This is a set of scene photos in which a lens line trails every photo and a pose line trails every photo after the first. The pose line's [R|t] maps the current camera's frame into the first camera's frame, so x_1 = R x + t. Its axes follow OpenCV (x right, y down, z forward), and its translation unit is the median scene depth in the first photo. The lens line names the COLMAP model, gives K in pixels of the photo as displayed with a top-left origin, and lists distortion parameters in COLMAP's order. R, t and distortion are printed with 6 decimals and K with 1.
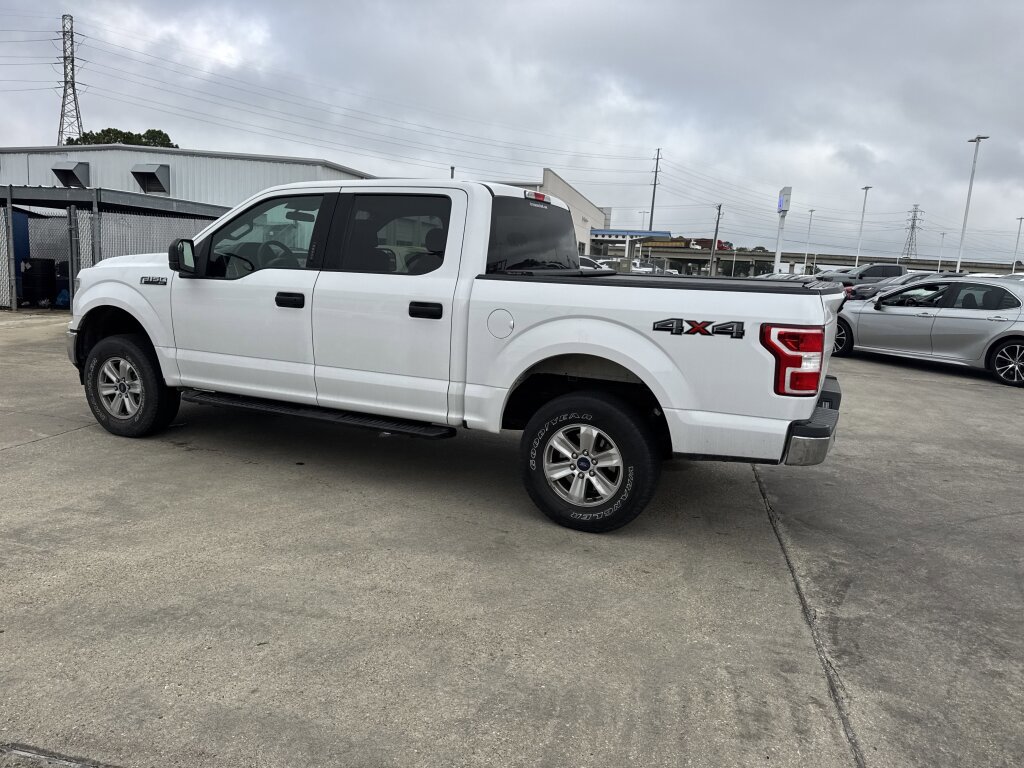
lens RADIAL K [[722.5, 0, 517.5], [0, 722.5, 383.6], [0, 0, 1]] dist [0.043639, -0.054622]
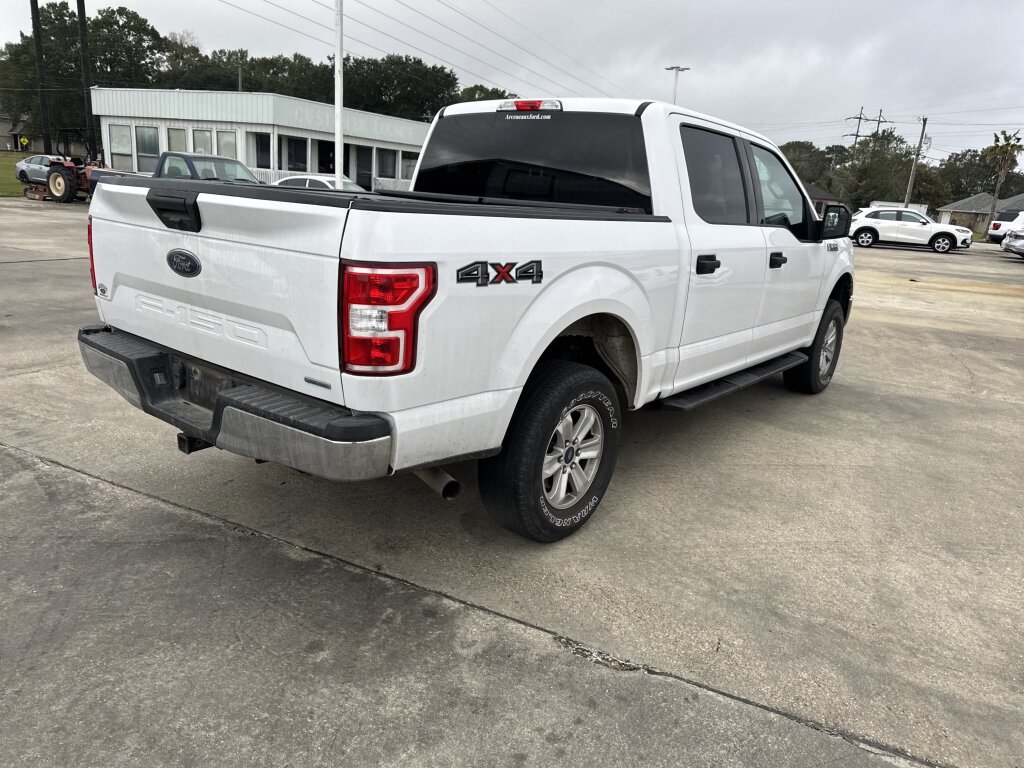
lens RADIAL K [[722.9, 0, 512.0], [0, 722.9, 384.0], [0, 0, 1]] dist [0.041168, -0.048779]
pose [[-0.239993, 0.194362, -0.951119, 0.972167], [-0.246423, 0.935464, 0.253342, -0.198209], [0.938978, 0.295178, -0.176610, 1.393284]]
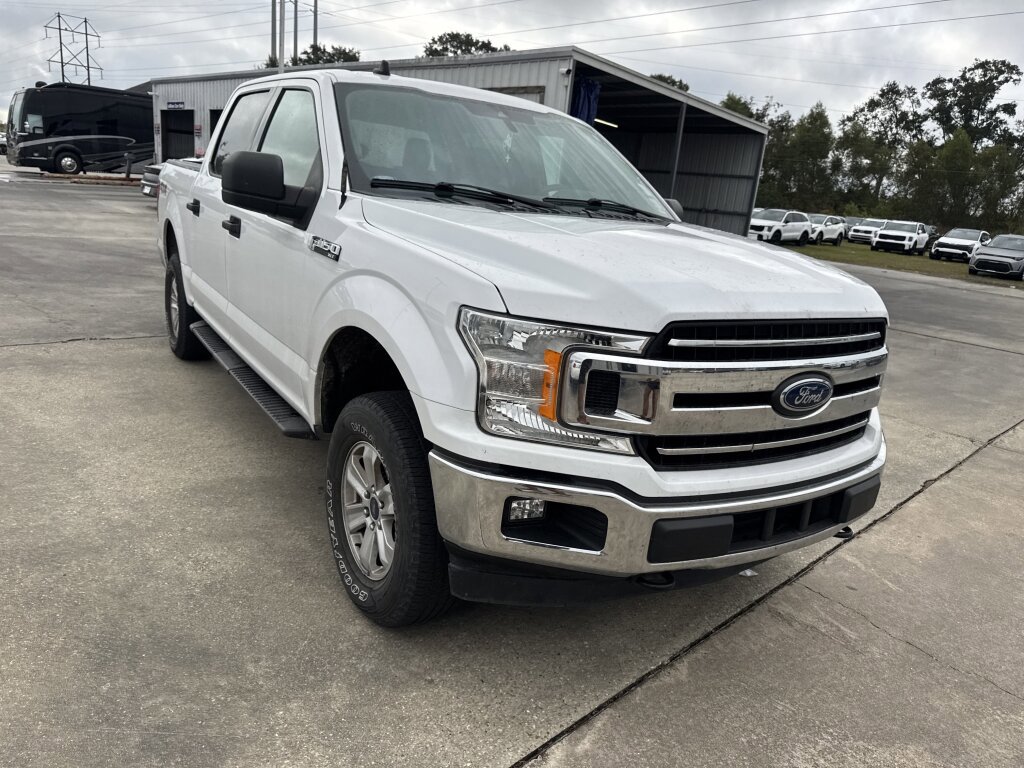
lens RADIAL K [[734.7, 0, 517.6], [0, 734.7, 383.6], [0, 0, 1]] dist [0.002602, -0.002705]
pose [[-0.834390, -0.263999, 0.483837, -0.878708], [-0.043064, 0.906371, 0.420282, -0.400372], [-0.549490, 0.329843, -0.767635, 2.045309]]
